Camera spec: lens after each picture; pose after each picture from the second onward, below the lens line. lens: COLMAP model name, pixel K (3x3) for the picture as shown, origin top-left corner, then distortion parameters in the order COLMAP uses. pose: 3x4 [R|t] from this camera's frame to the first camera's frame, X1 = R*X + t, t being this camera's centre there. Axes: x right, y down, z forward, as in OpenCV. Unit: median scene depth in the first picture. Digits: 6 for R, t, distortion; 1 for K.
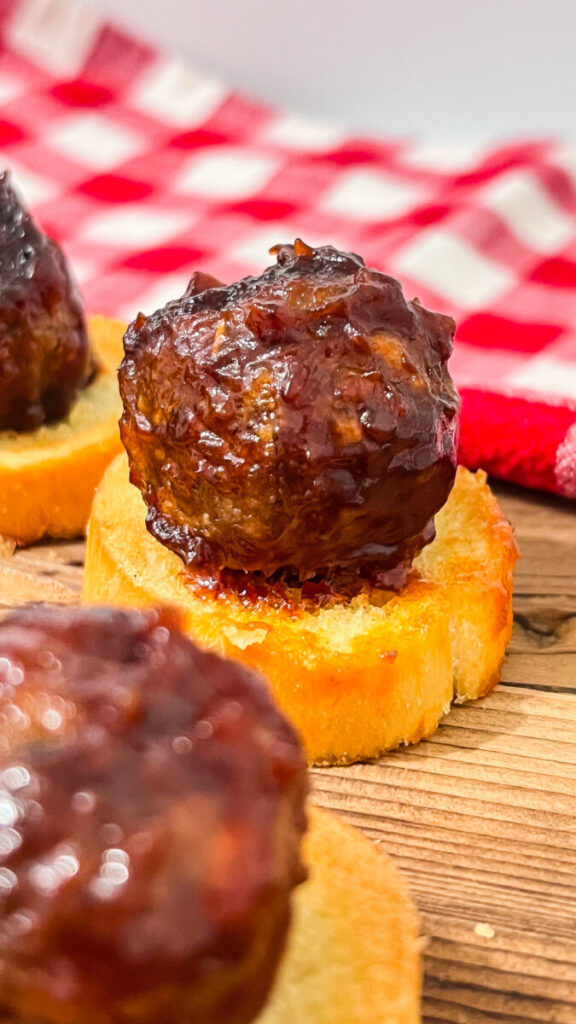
lens RADIAL K [[1535.4, 0, 283.3], [0, 1535.4, 513.0], [0, 0, 1]] dist [0.016215, 0.000000]
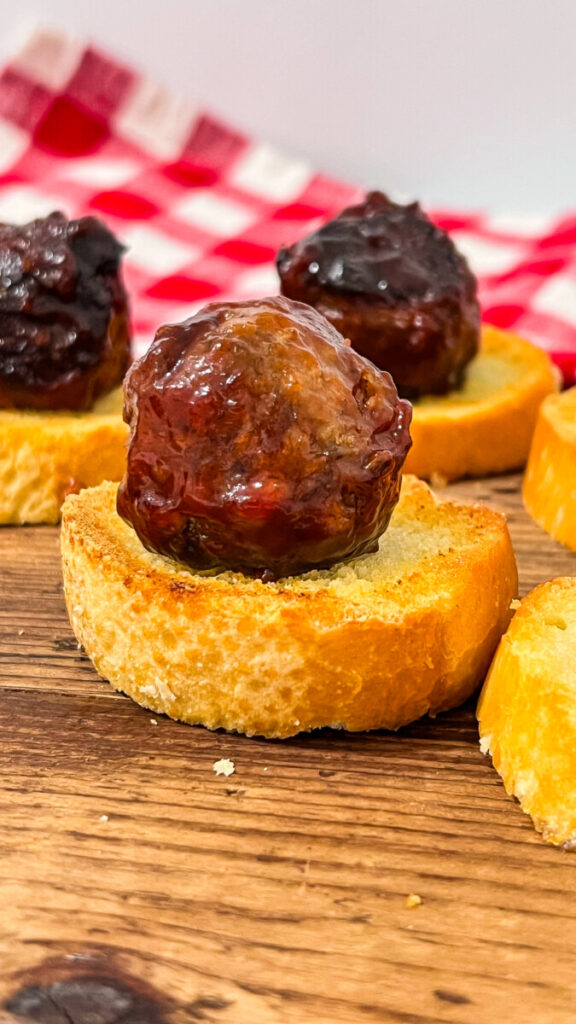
lens RADIAL K [[1535.4, 0, 287.6], [0, 1535.4, 513.3], [0, 0, 1]] dist [0.016215, 0.000000]
pose [[0.991684, -0.025964, 0.126048, -0.583389], [0.034681, 0.997118, -0.067469, 0.162882], [-0.123933, 0.071279, 0.989727, -0.343038]]
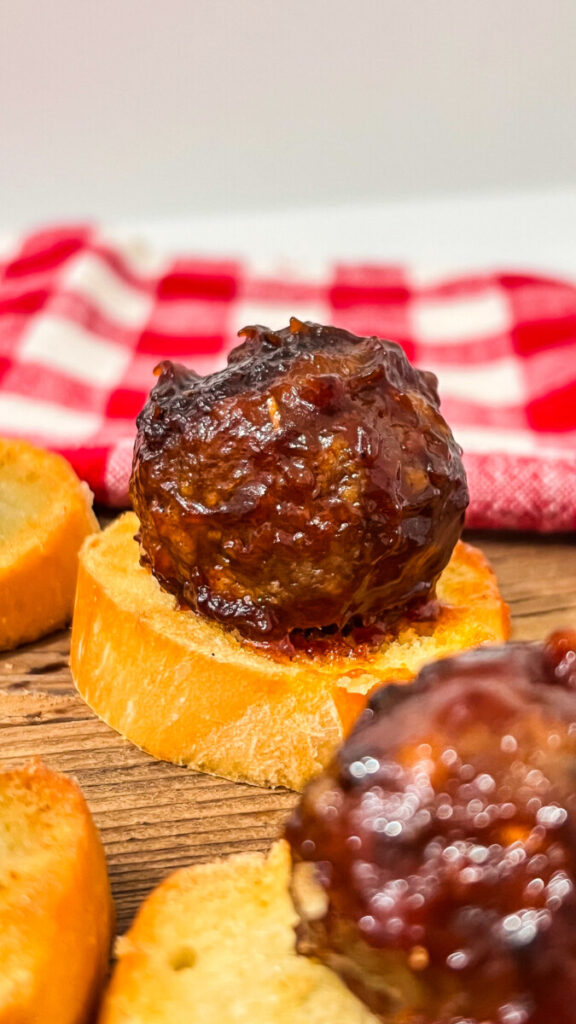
lens RADIAL K [[1535.4, 0, 291.0], [0, 1535.4, 515.1], [0, 0, 1]] dist [0.016215, 0.000000]
pose [[0.880445, -0.157391, 0.447263, -0.505074], [0.179746, 0.983683, -0.007676, -0.034404], [-0.438757, 0.087152, 0.894370, 0.044751]]
